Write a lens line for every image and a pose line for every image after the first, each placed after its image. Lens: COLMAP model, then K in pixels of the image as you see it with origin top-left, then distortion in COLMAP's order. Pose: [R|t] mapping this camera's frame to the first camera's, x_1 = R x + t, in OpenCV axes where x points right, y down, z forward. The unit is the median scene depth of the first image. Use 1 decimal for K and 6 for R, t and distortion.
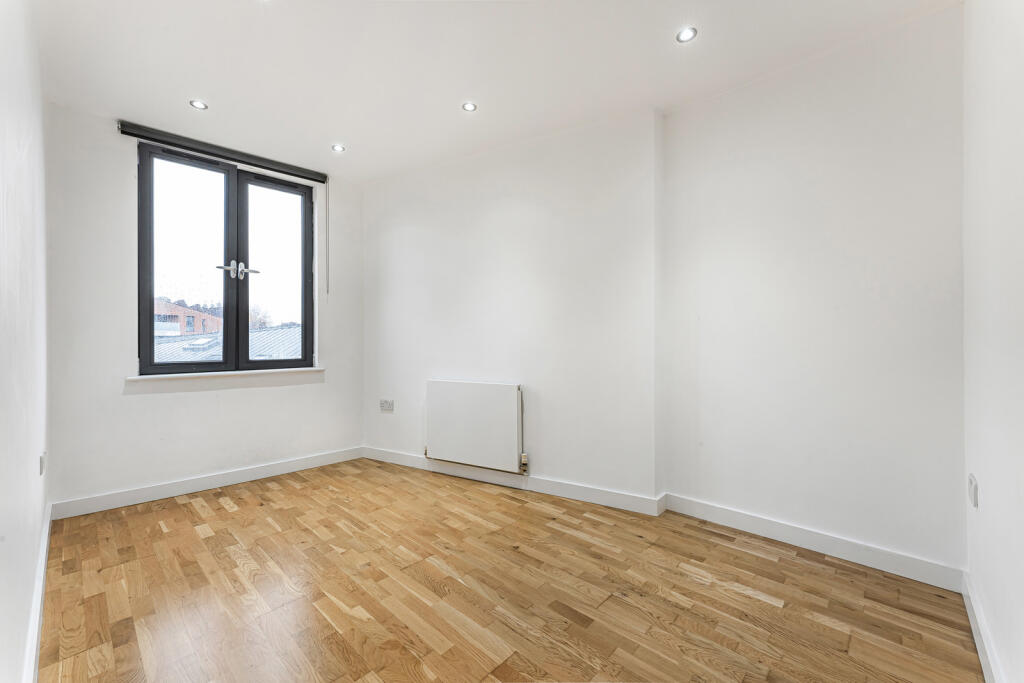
lens RADIAL K [[409.9, 0, 506.2], [0, 409.9, 336.8], [0, 0, 1]] dist [0.010543, 0.000135]
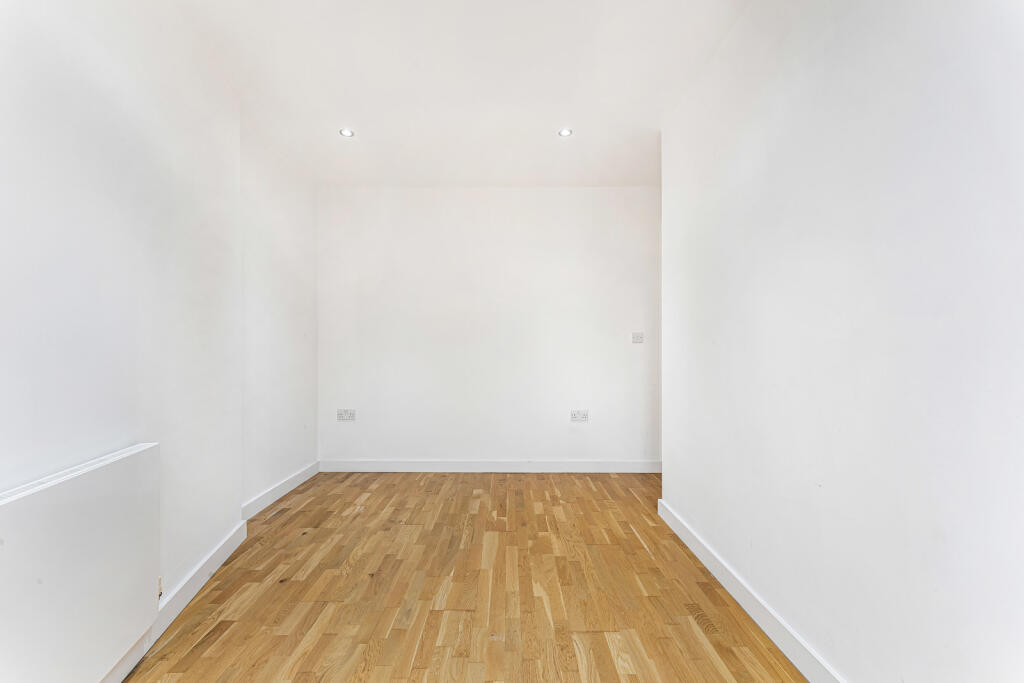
lens RADIAL K [[409.9, 0, 515.0], [0, 409.9, 344.1], [0, 0, 1]] dist [0.010543, 0.000135]
pose [[-0.700008, 0.010358, 0.714060, -0.758424], [-0.001458, 0.999872, -0.015933, 0.005934], [-0.714133, -0.012195, -0.699903, 1.243394]]
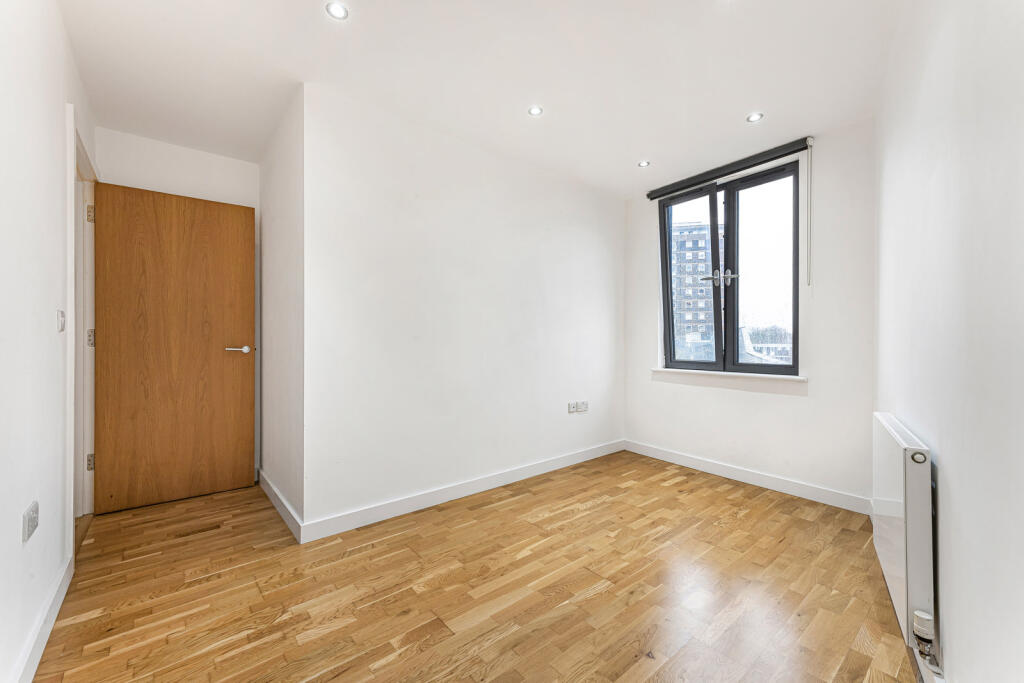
lens RADIAL K [[409.9, 0, 505.0], [0, 409.9, 343.0], [0, 0, 1]] dist [0.010543, 0.000135]
pose [[-0.122170, 0.006420, -0.992488, 0.627689], [0.004581, 0.999972, 0.005905, -0.001757], [0.992499, -0.003826, -0.122196, 0.741574]]
